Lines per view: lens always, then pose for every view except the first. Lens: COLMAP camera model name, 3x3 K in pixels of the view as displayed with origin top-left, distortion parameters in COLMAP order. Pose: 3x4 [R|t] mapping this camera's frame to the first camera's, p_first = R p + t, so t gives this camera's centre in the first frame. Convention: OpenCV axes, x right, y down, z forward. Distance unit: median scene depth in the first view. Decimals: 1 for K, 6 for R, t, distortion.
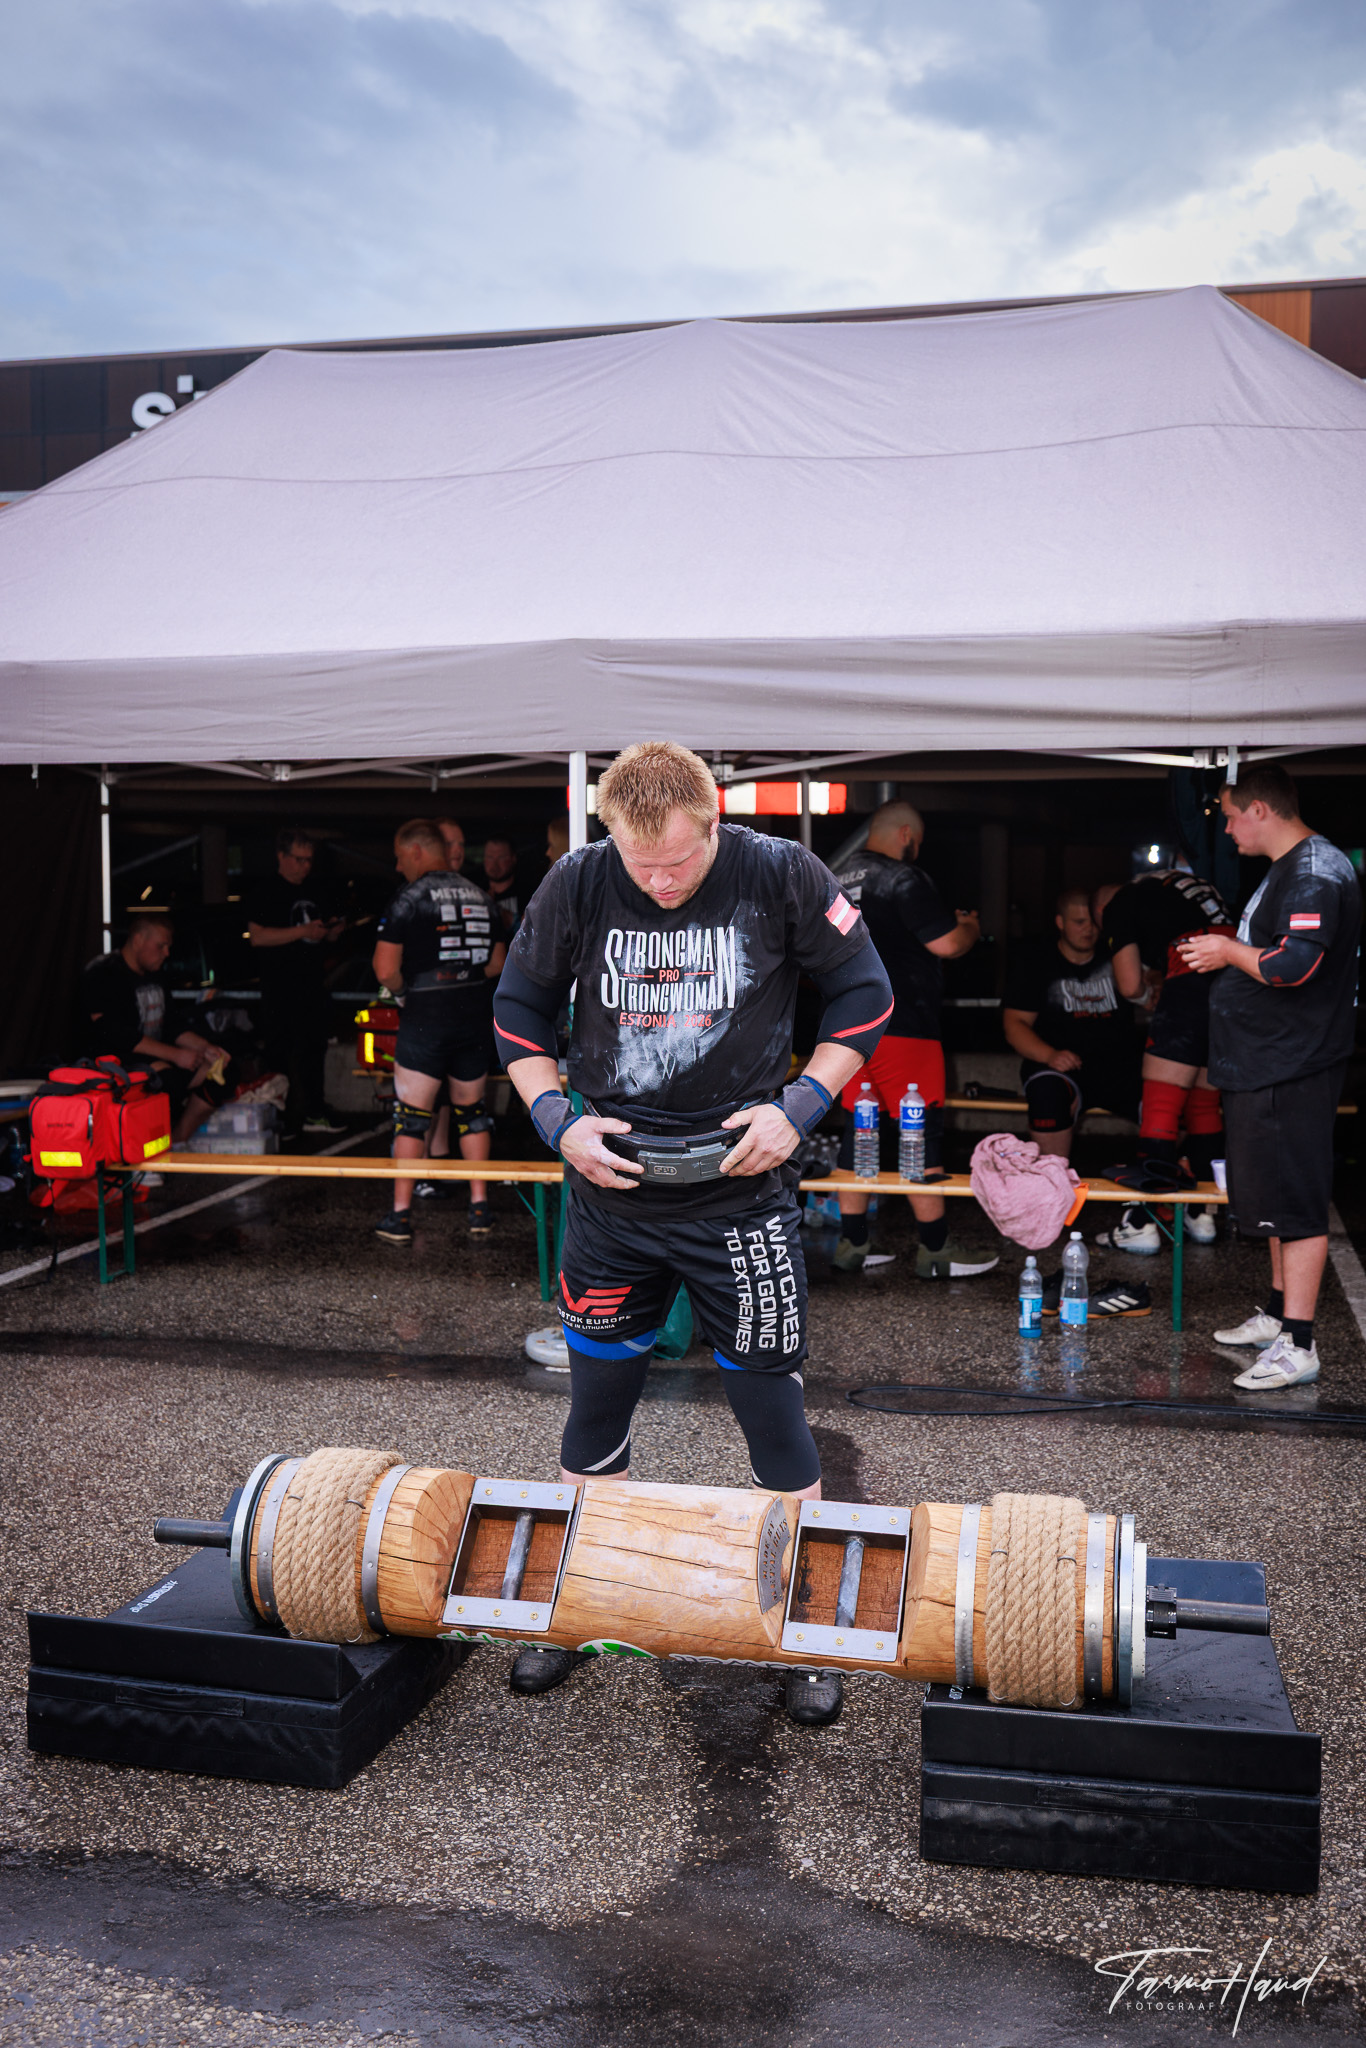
lens RADIAL K [[1962.4, 0, 674.5], [0, 1962.4, 1048.8], [0, 0, 1]] dist [0.002082, 0.000000]
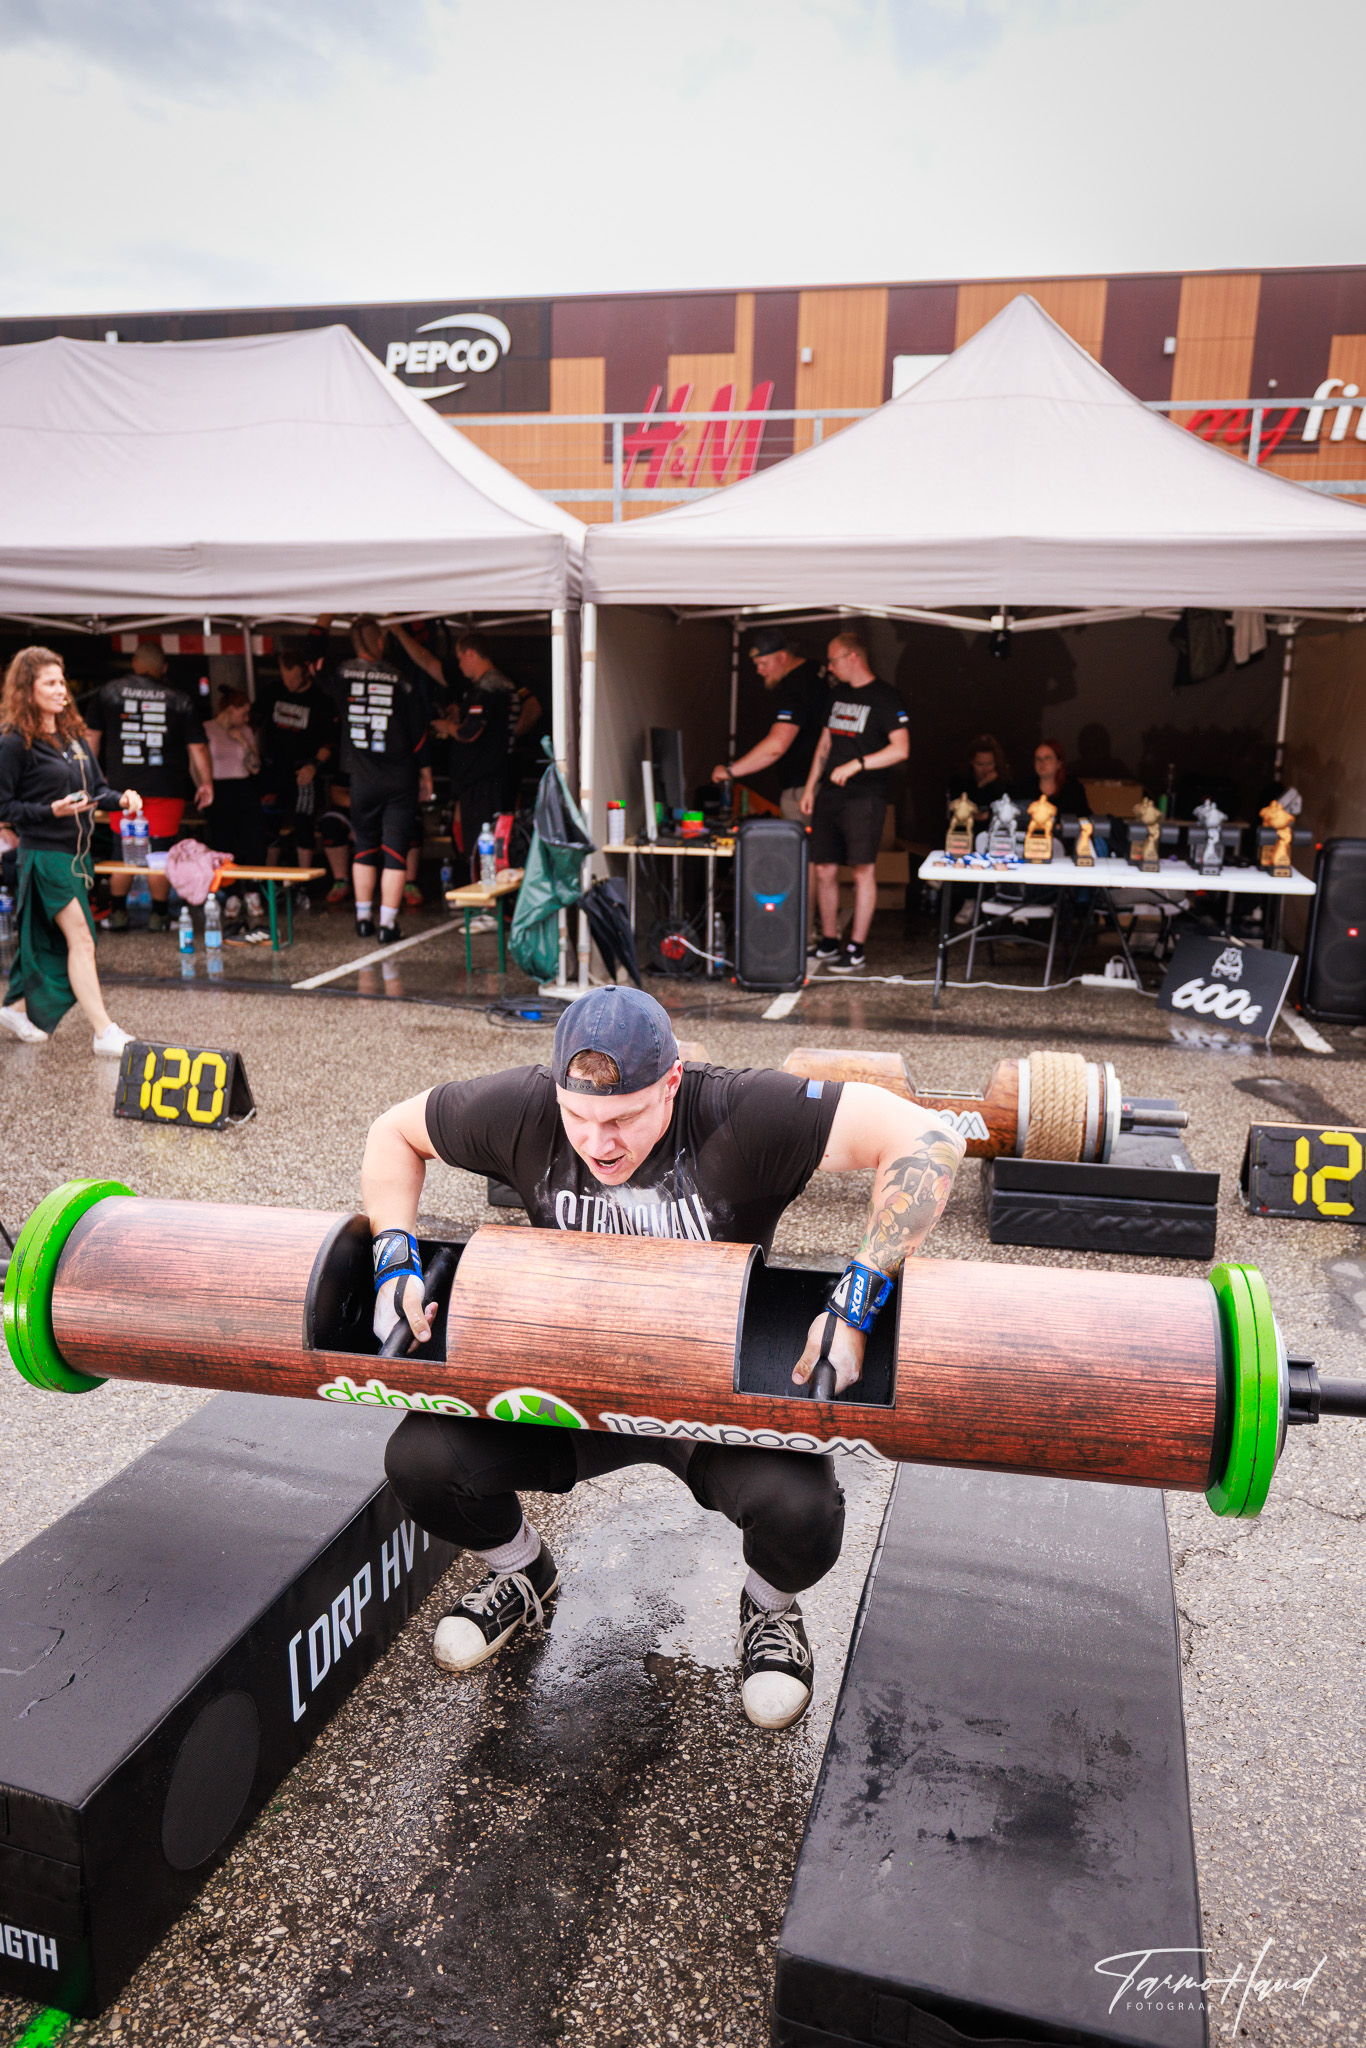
lens RADIAL K [[1394.6, 0, 682.2], [0, 1394.6, 1026.6], [0, 0, 1]] dist [0.004331, -0.006185]
pose [[0.999532, 0.008694, 0.029324, 0.597578], [-0.012558, 0.990864, 0.134282, 0.036821], [-0.027889, -0.134587, 0.990509, -0.282647]]
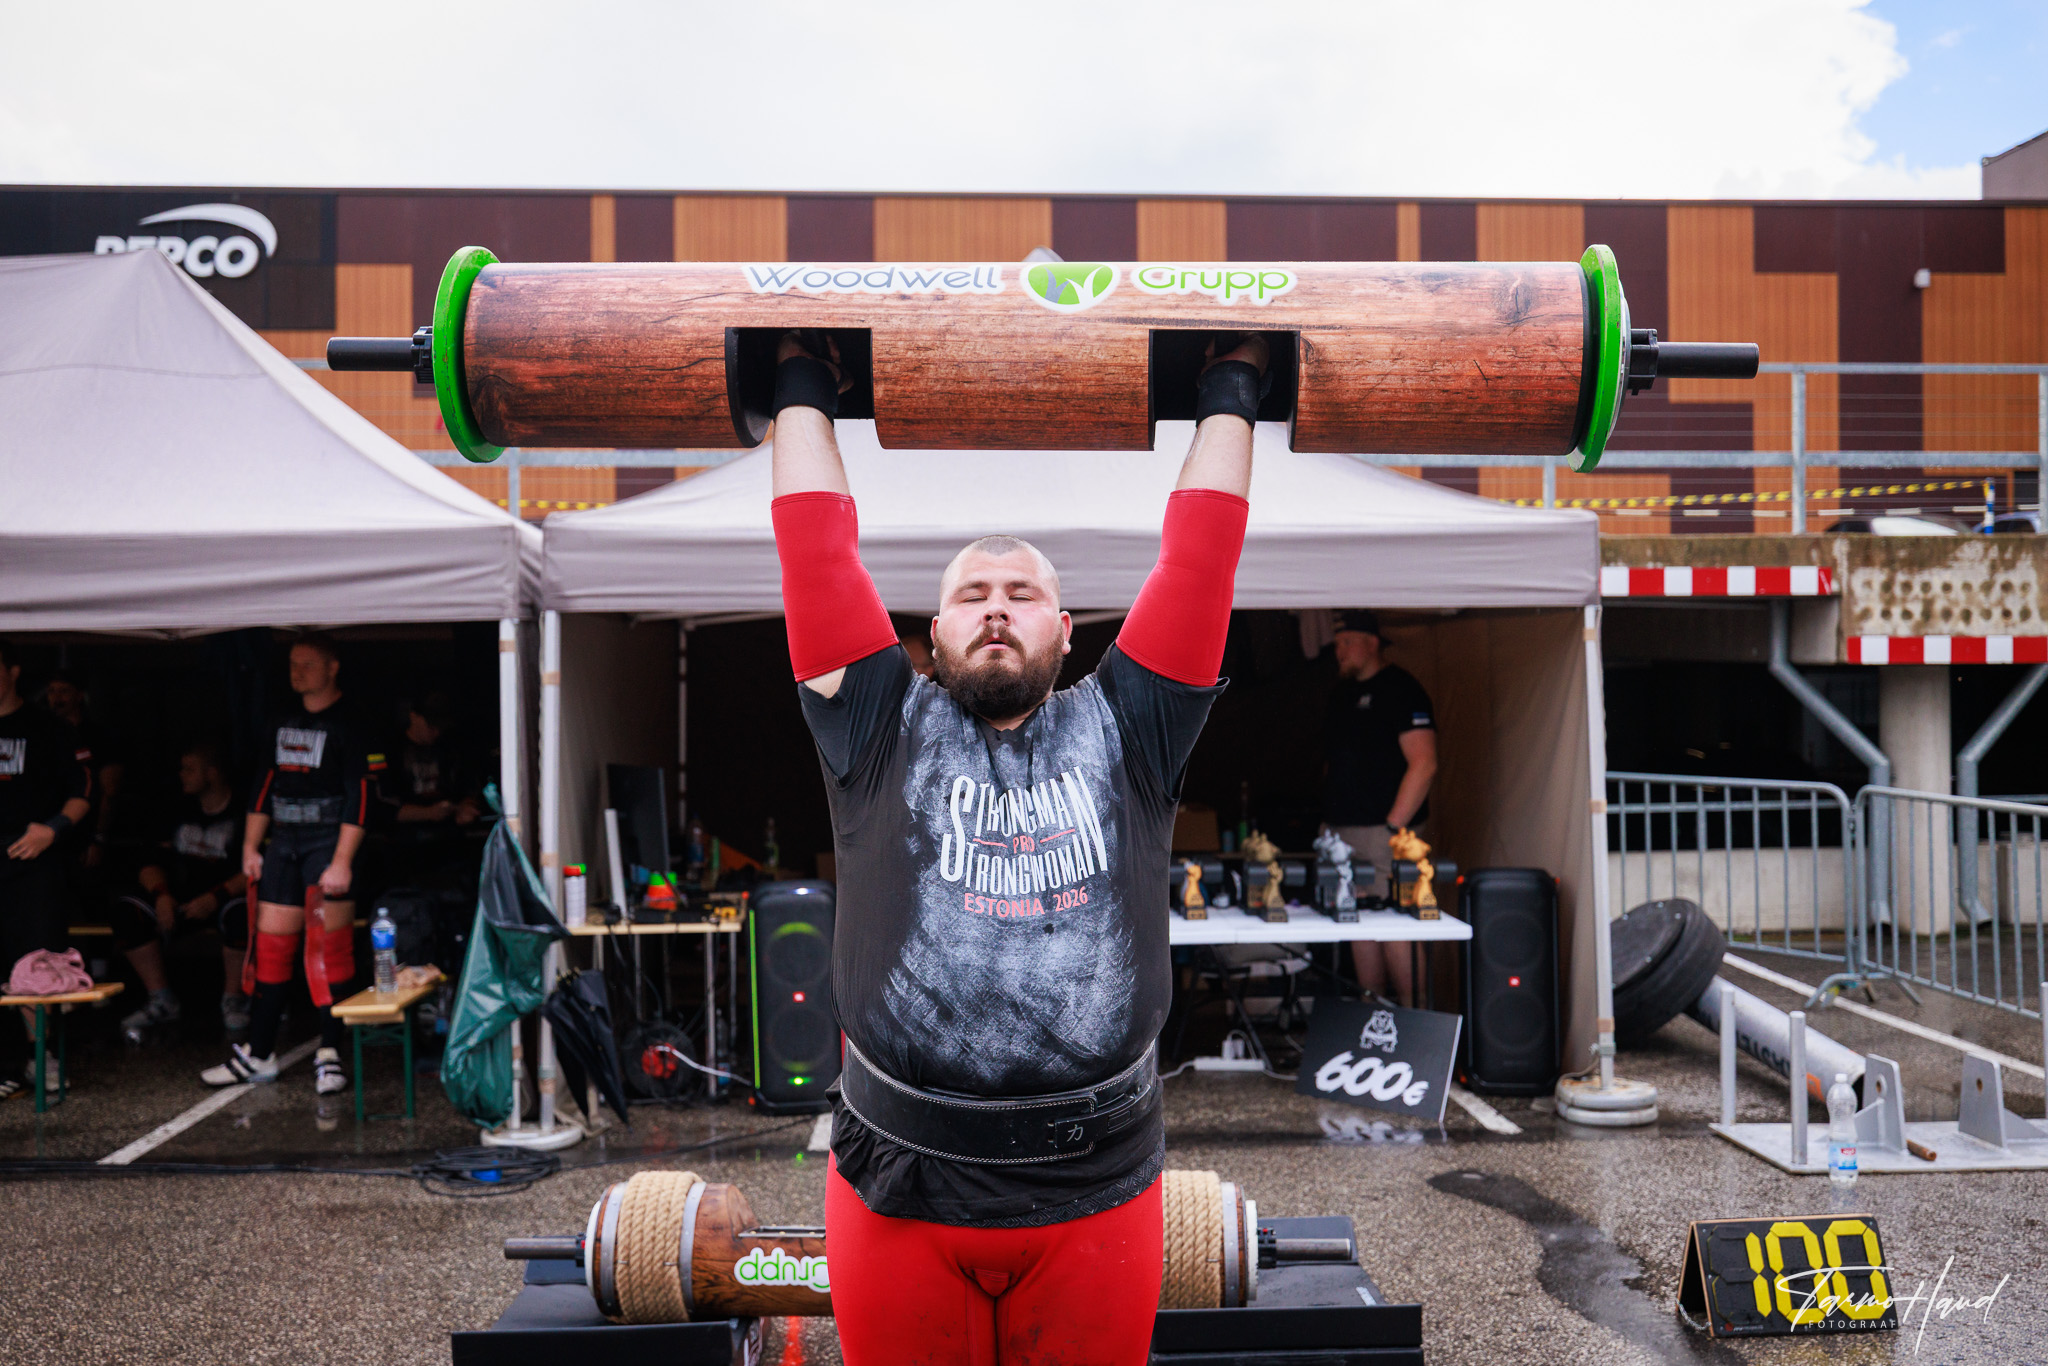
lens RADIAL K [[1962.4, 0, 1017.7], [0, 1962.4, 670.4], [0, 0, 1]] dist [0.002082, 0.000000]
pose [[0.957044, -0.006849, 0.289861, 0.486571], [0.038492, 0.993874, -0.103603, 0.023629], [-0.287376, 0.110310, 0.951445, -0.338653]]
